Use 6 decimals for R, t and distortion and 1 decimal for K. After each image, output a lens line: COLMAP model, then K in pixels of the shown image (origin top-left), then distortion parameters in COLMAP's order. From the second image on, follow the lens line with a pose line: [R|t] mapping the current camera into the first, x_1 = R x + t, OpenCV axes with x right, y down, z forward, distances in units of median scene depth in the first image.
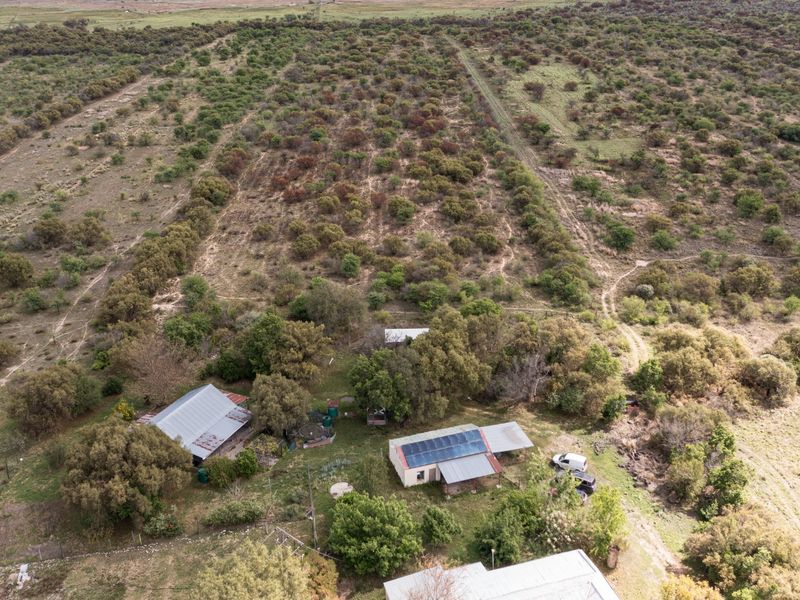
lens RADIAL K [[784.7, 0, 400.0], [0, 784.7, 300.0], [0, 0, 1]] dist [-0.019601, -0.015151]
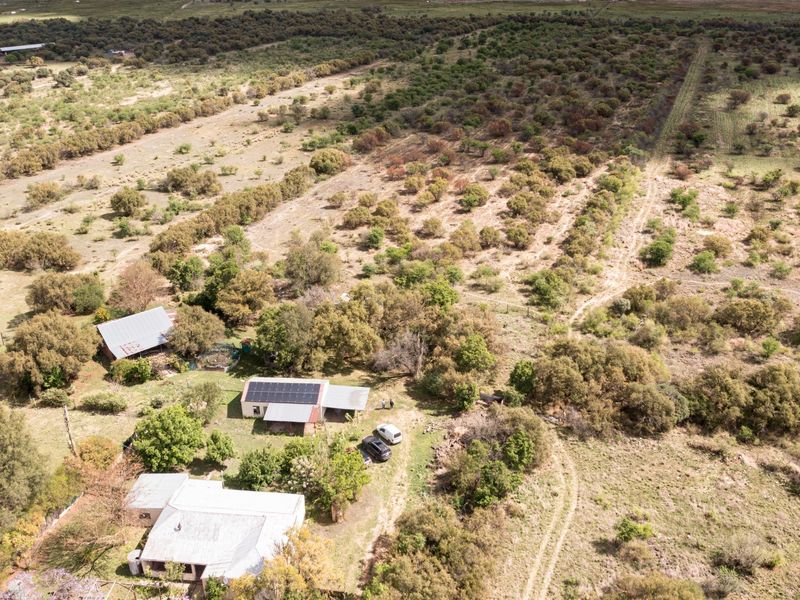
lens RADIAL K [[752.4, 0, 400.0], [0, 752.4, 300.0], [0, 0, 1]] dist [-0.020034, -0.016057]
pose [[0.916042, 0.173484, -0.361621, 0.271964], [-0.165916, 0.984761, 0.052138, -0.013856], [0.365155, 0.012239, 0.930866, 0.017764]]
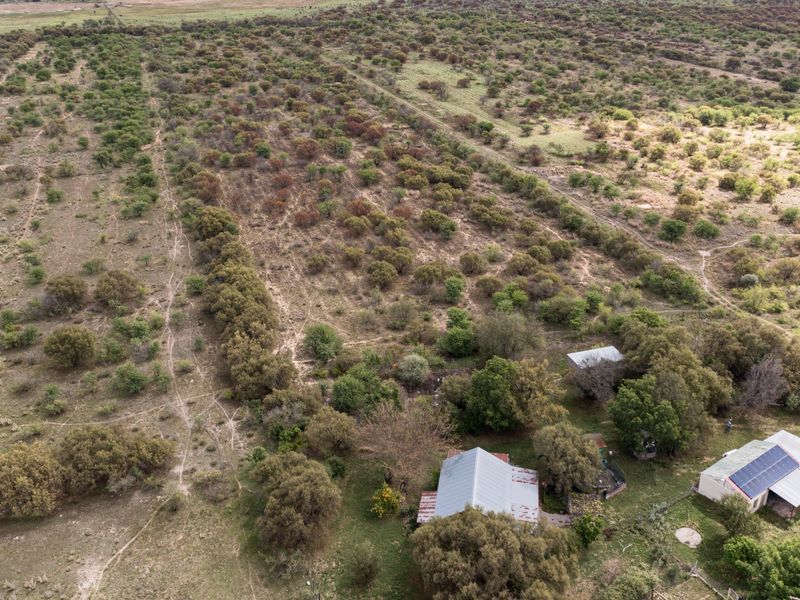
lens RADIAL K [[784.7, 0, 400.0], [0, 784.7, 300.0], [0, 0, 1]] dist [-0.019601, -0.015151]
pose [[0.953007, -0.124264, 0.276289, -0.288486], [0.123529, 0.992137, 0.020137, -0.044362], [-0.276619, 0.014939, 0.960864, 0.096939]]
